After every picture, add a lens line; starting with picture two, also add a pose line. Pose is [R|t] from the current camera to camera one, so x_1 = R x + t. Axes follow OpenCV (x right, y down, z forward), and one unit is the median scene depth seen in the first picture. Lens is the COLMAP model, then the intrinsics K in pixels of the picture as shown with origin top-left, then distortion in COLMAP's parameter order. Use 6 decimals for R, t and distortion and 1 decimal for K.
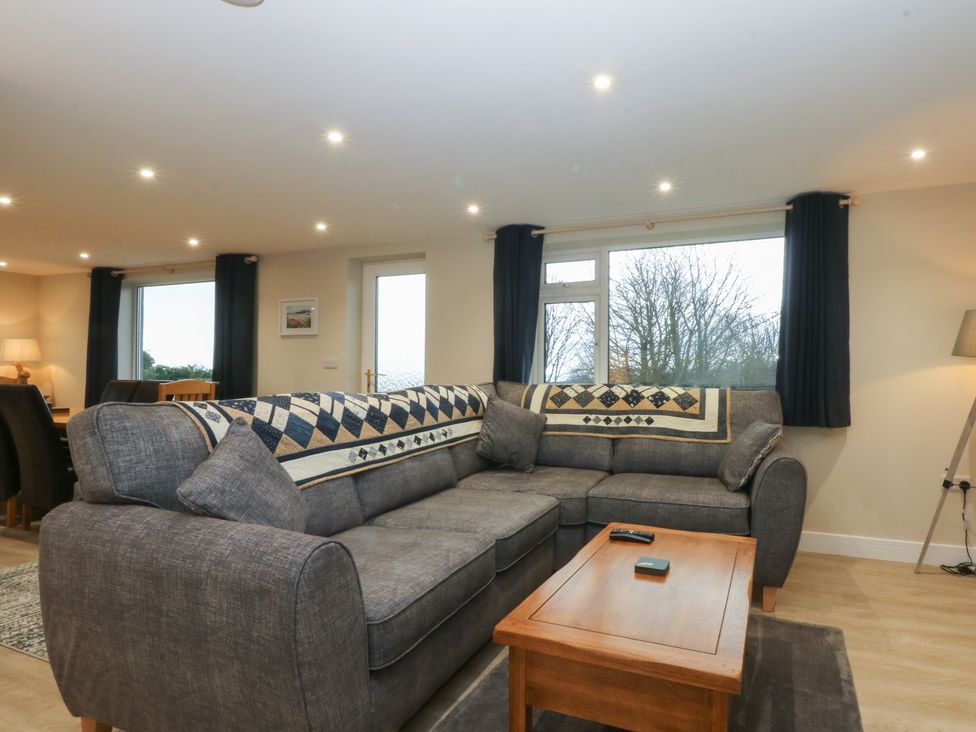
lens RADIAL K [[603.3, 0, 572.3], [0, 603.3, 365.5], [0, 0, 1]] dist [0.009834, -0.020359]
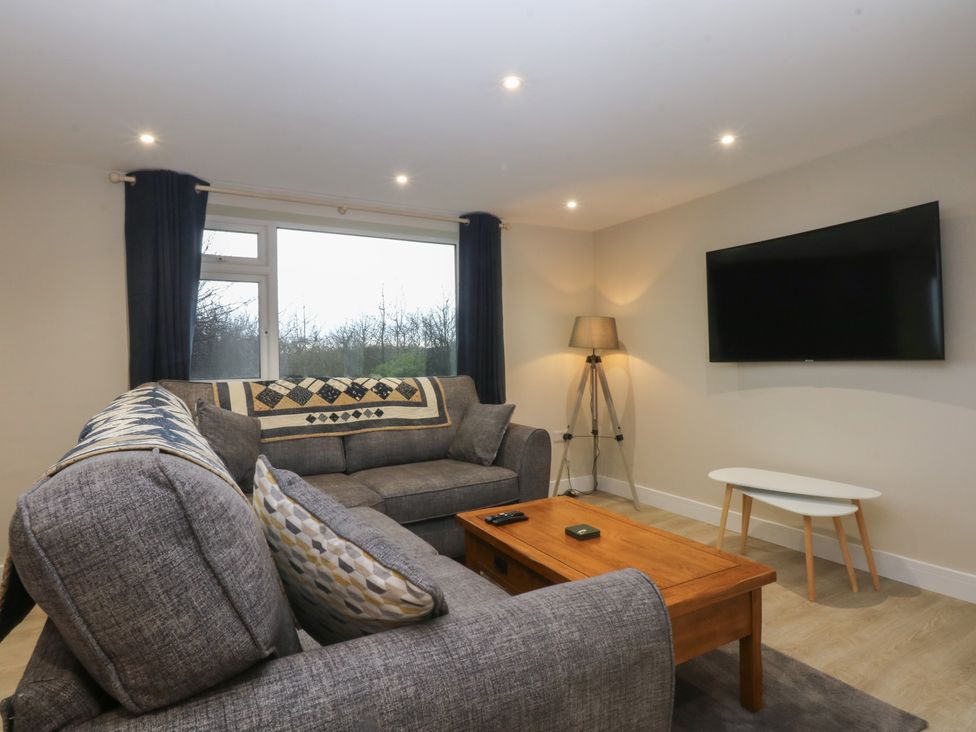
lens RADIAL K [[564.4, 0, 495.5], [0, 564.4, 354.5], [0, 0, 1]] dist [0.000483, -0.010220]
pose [[0.587405, -0.008047, 0.809253, -0.520077], [0.010086, 0.999946, 0.002623, -0.003601], [-0.809230, 0.006621, 0.587454, 0.321301]]
